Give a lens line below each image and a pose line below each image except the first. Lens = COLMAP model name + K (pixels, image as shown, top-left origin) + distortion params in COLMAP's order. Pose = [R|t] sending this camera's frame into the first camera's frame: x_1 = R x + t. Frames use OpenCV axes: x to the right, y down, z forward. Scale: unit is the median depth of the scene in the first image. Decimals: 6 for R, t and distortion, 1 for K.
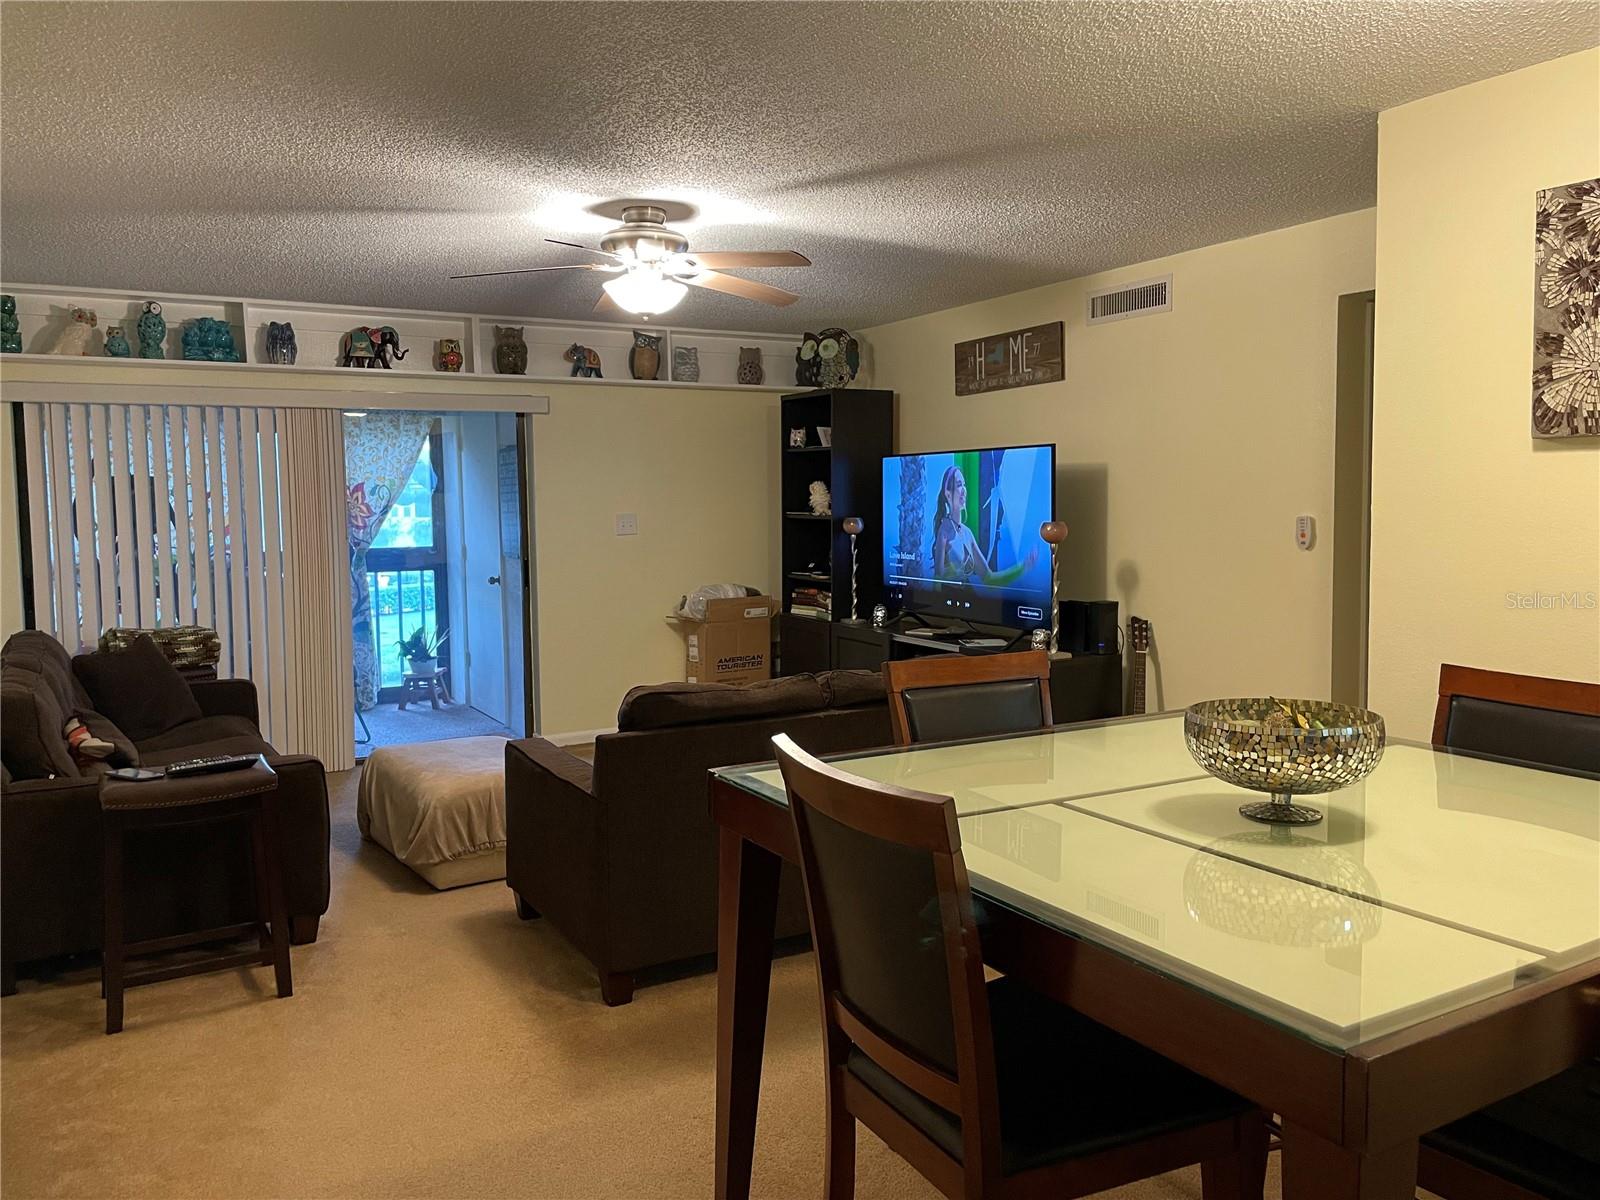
lens RADIAL K [[1265.8, 0, 802.3], [0, 1265.8, 600.6], [0, 0, 1]] dist [0.056486, -0.063117]
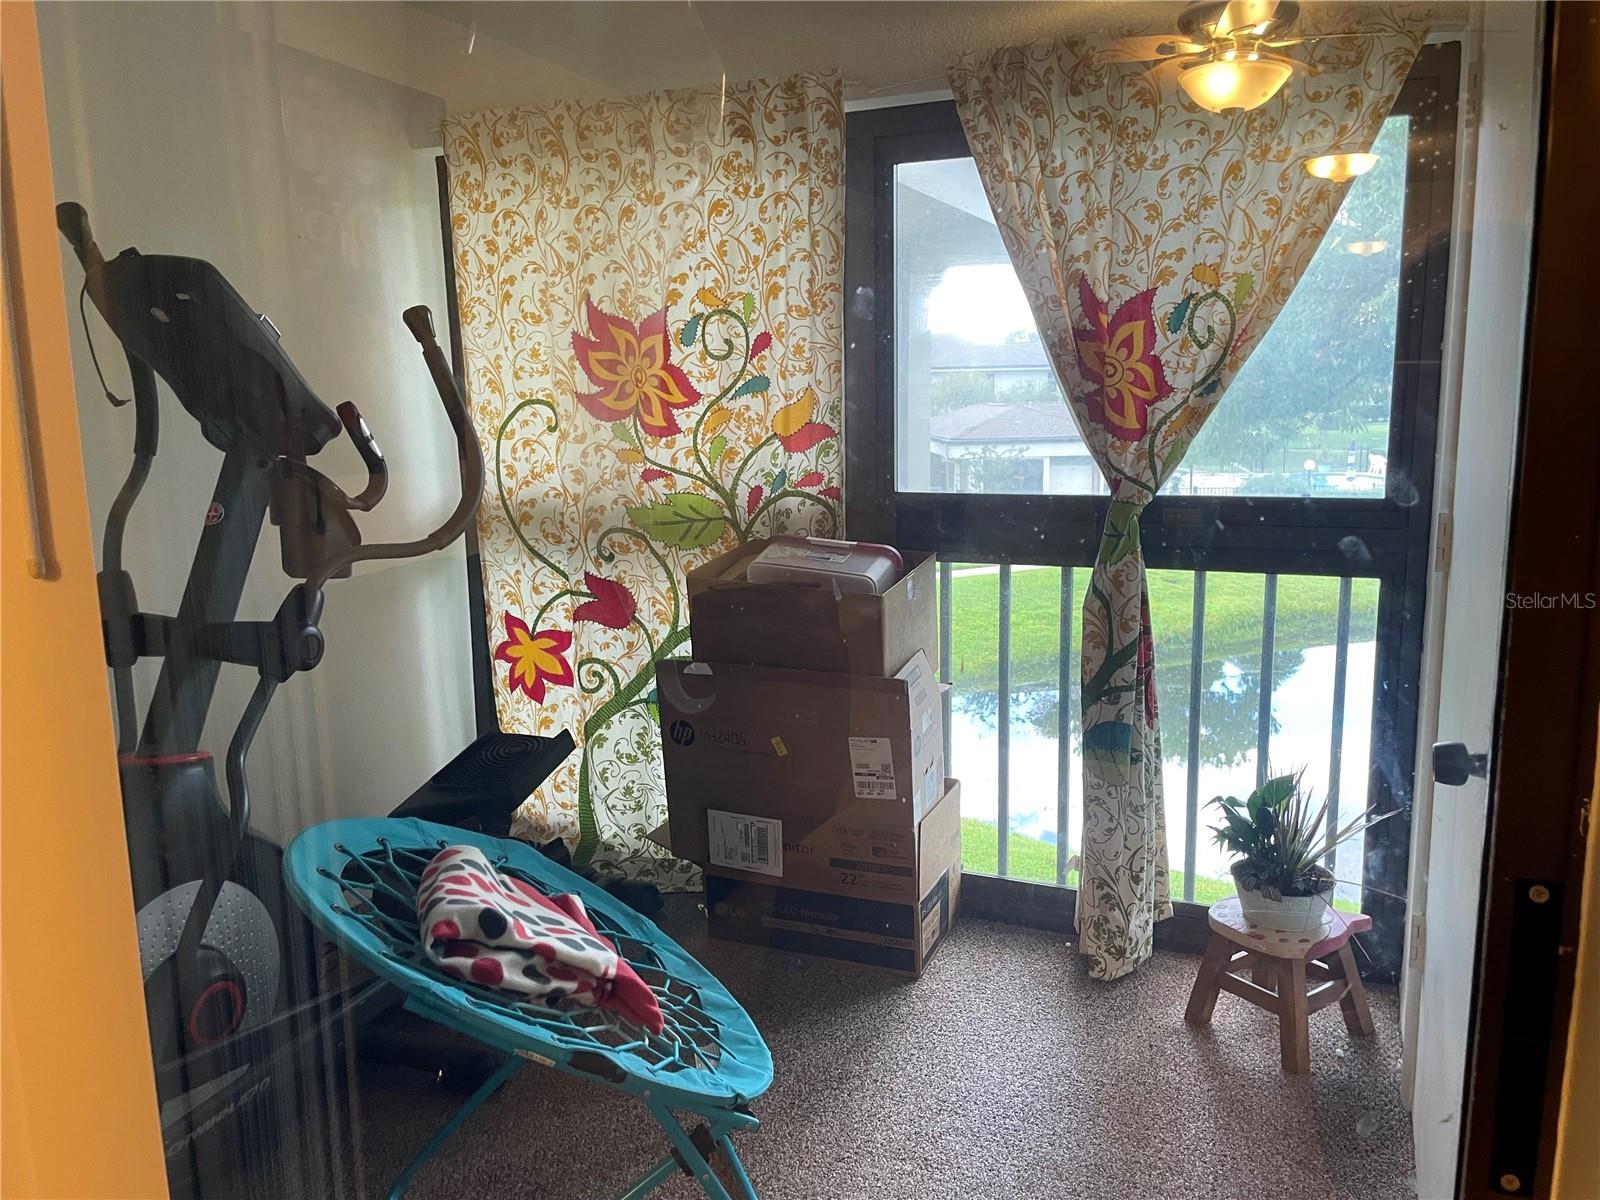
lens RADIAL K [[1265.8, 0, 801.9], [0, 1265.8, 601.3], [0, 0, 1]] dist [0.056486, -0.063117]
pose [[0.602061, 0.134519, -0.787037, -0.139829], [-0.064515, 0.990679, 0.119973, -0.048771], [0.795839, -0.021456, 0.605128, 0.739738]]
